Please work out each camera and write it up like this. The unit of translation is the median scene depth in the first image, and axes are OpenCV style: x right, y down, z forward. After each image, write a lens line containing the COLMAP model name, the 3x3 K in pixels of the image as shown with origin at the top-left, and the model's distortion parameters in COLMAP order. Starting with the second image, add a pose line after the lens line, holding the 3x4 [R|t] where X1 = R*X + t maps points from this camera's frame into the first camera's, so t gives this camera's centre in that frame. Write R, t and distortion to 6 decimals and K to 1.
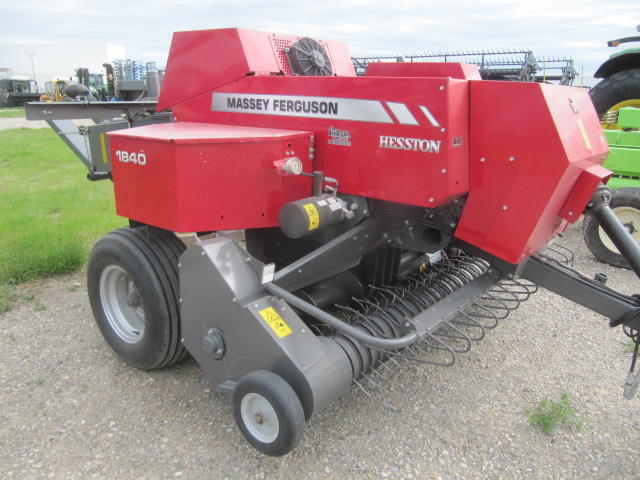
lens RADIAL K [[534.7, 0, 318.0], [0, 534.7, 239.1], [0, 0, 1]] dist [-0.034772, -0.000994]
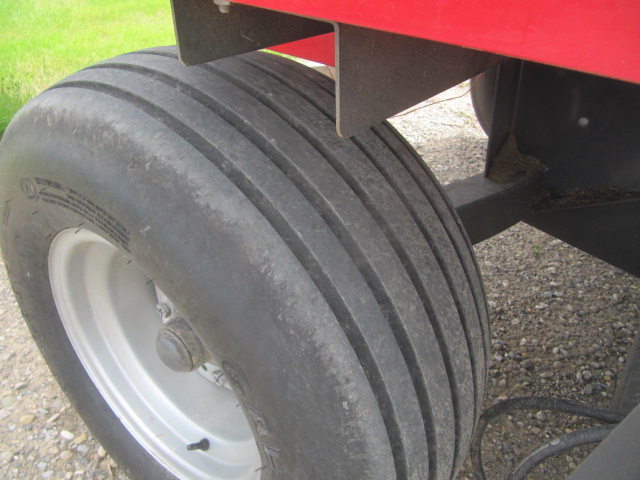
lens RADIAL K [[534.7, 0, 318.0], [0, 534.7, 239.1], [0, 0, 1]] dist [-0.034772, -0.000994]
pose [[0.999209, 0.005167, 0.039428, -0.318328], [-0.016764, 0.953839, 0.299851, -0.018649], [-0.036059, -0.300274, 0.953171, 0.830395]]
